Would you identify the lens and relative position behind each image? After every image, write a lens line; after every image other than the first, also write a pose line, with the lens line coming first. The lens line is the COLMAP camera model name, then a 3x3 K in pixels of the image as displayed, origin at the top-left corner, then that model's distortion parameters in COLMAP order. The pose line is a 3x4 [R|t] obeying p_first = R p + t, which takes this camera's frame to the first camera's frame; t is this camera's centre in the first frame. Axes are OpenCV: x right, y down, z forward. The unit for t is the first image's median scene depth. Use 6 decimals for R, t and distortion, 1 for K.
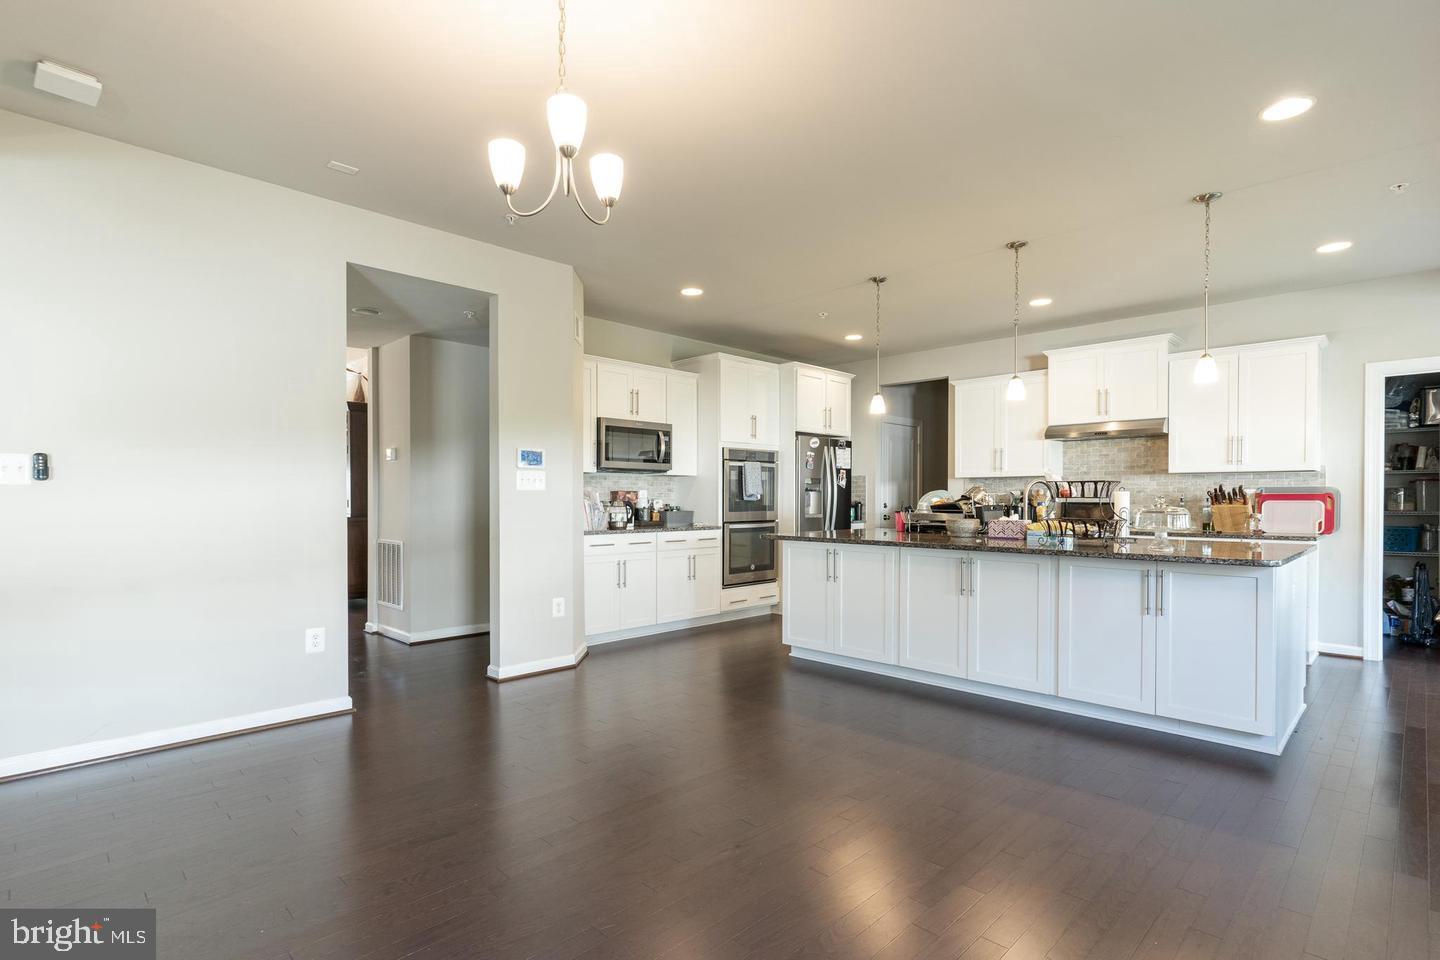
lens RADIAL K [[702.9, 0, 713.4], [0, 702.9, 495.6], [0, 0, 1]] dist [0.003691, 0.000023]
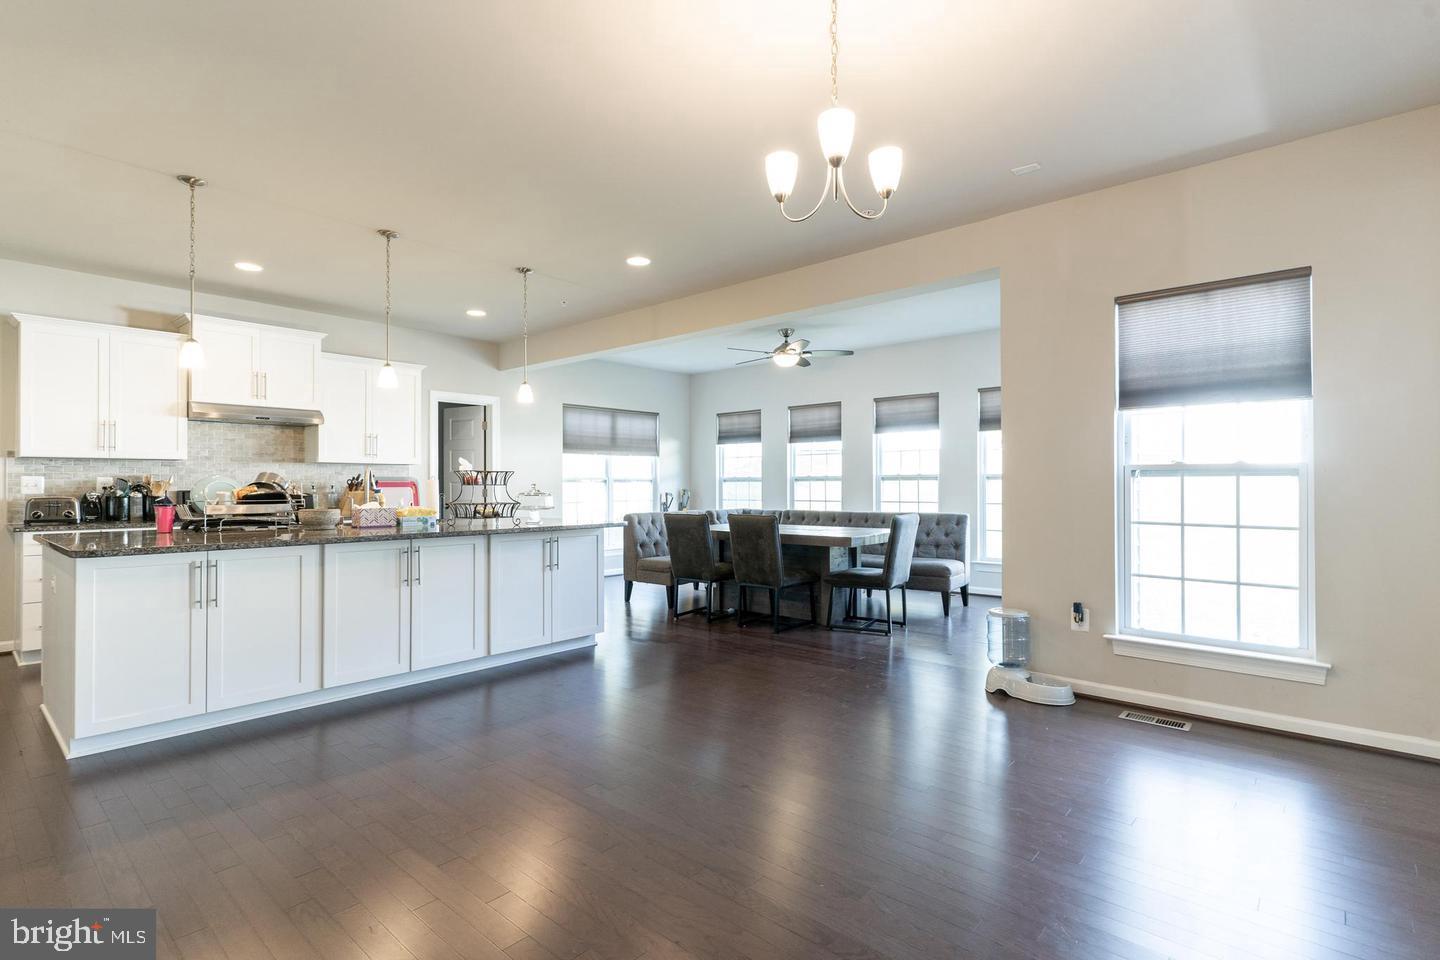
lens RADIAL K [[702.9, 0, 718.8], [0, 702.9, 477.3], [0, 0, 1]] dist [0.003691, 0.000023]
pose [[-0.059783, 0.009367, 0.998167, -0.501376], [0.000212, 0.999956, -0.009371, 0.001262], [-0.998211, -0.000349, -0.059783, 0.495021]]
